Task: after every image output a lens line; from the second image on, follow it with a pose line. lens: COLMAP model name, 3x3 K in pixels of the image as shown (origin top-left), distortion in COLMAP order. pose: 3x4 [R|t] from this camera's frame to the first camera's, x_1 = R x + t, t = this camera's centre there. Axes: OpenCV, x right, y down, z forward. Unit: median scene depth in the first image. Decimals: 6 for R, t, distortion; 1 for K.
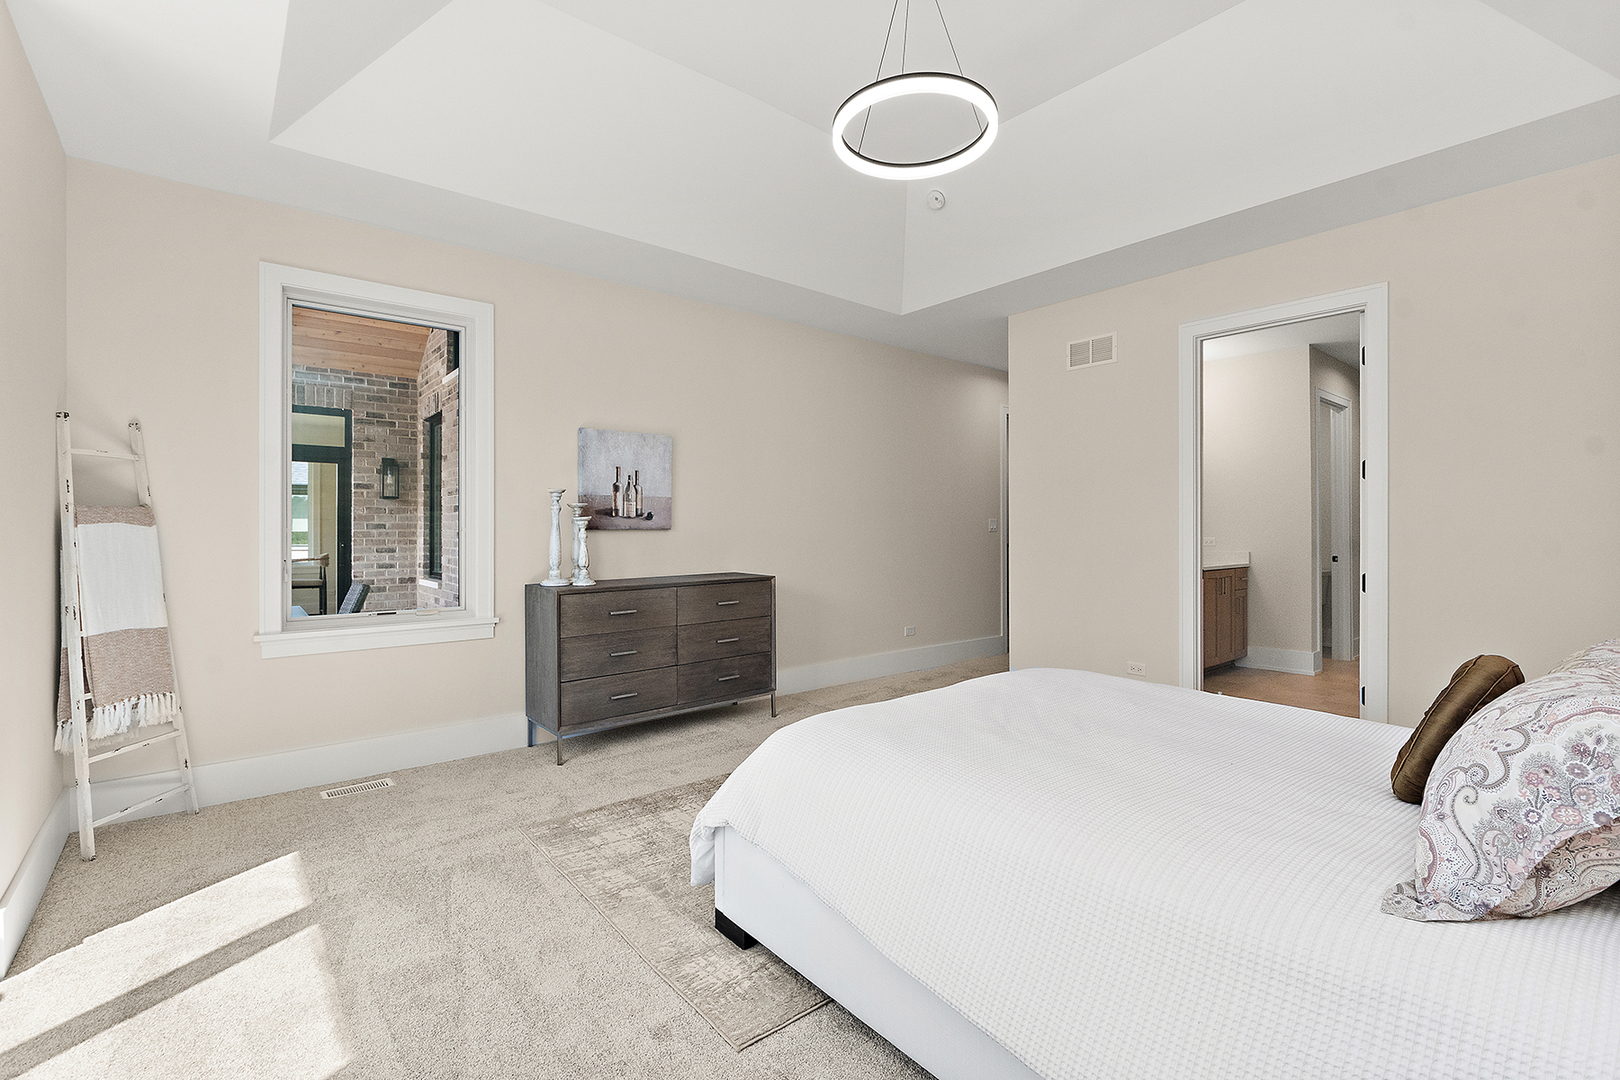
lens RADIAL K [[735.6, 0, 813.5], [0, 735.6, 521.6], [0, 0, 1]] dist [-0.001884, -0.001019]
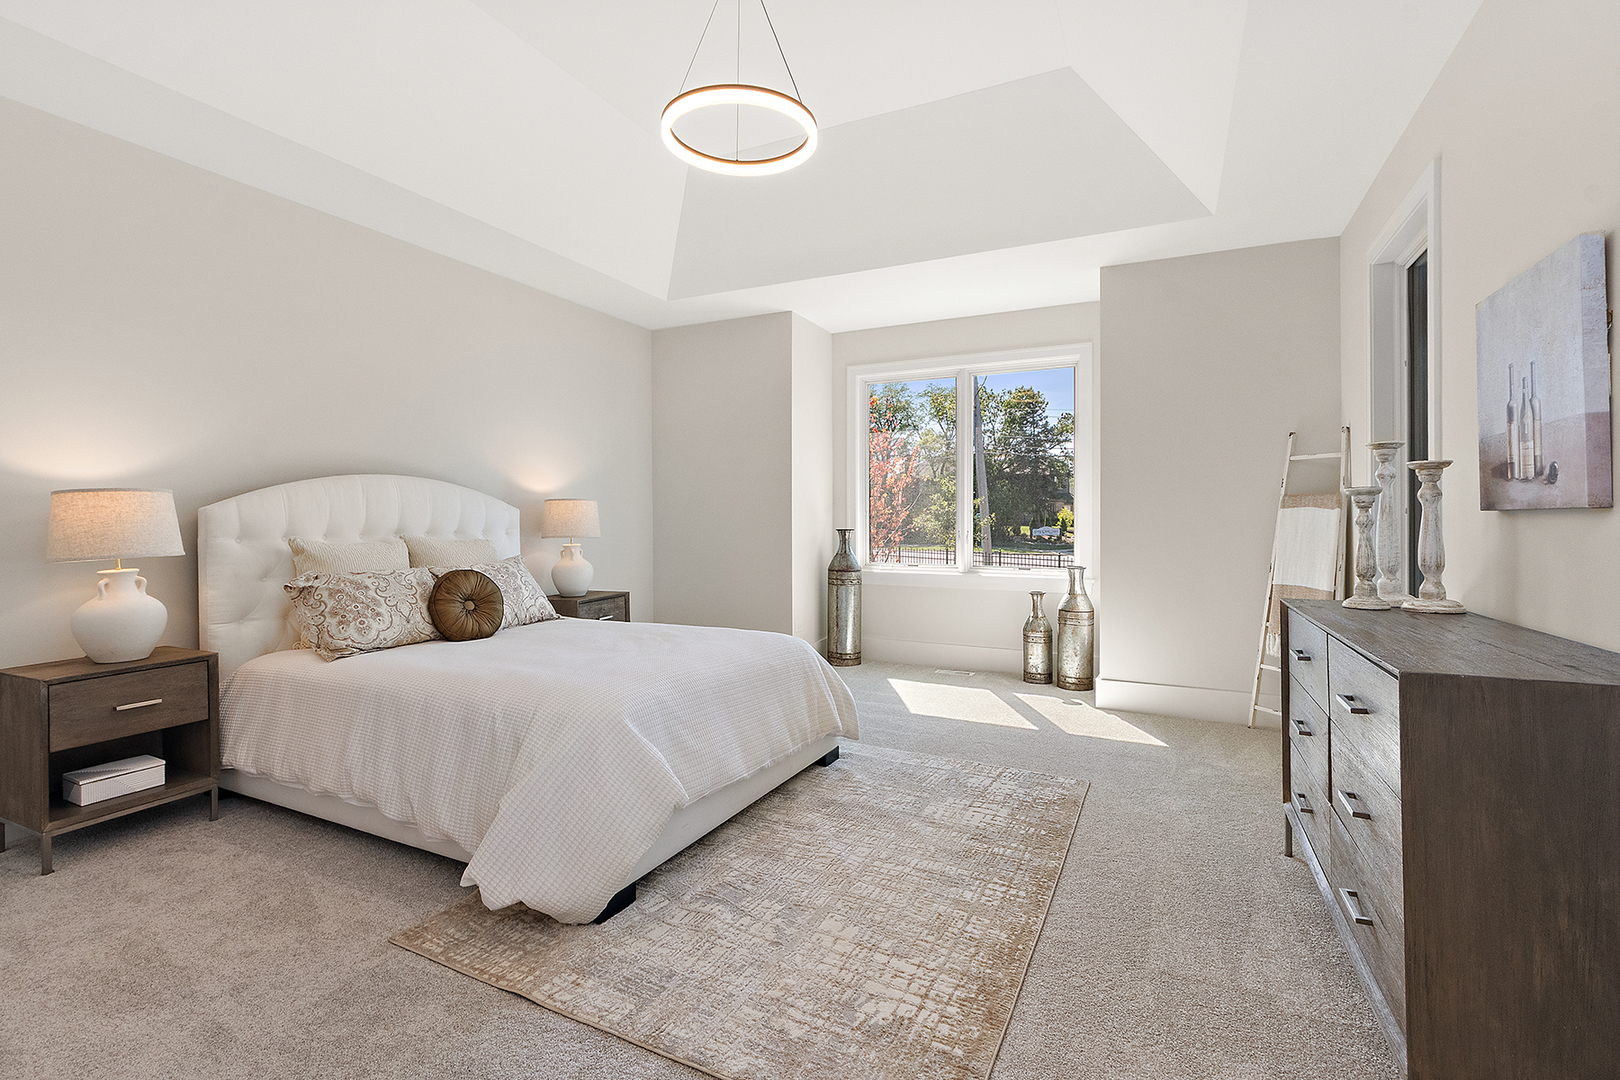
lens RADIAL K [[735.6, 0, 813.5], [0, 735.6, 521.6], [0, 0, 1]] dist [-0.001884, -0.001019]
pose [[-0.912339, 0.000696, -0.409436, 0.335155], [-0.000919, 0.999993, 0.003747, 0.019529], [0.409435, 0.003795, -0.912331, 1.445049]]
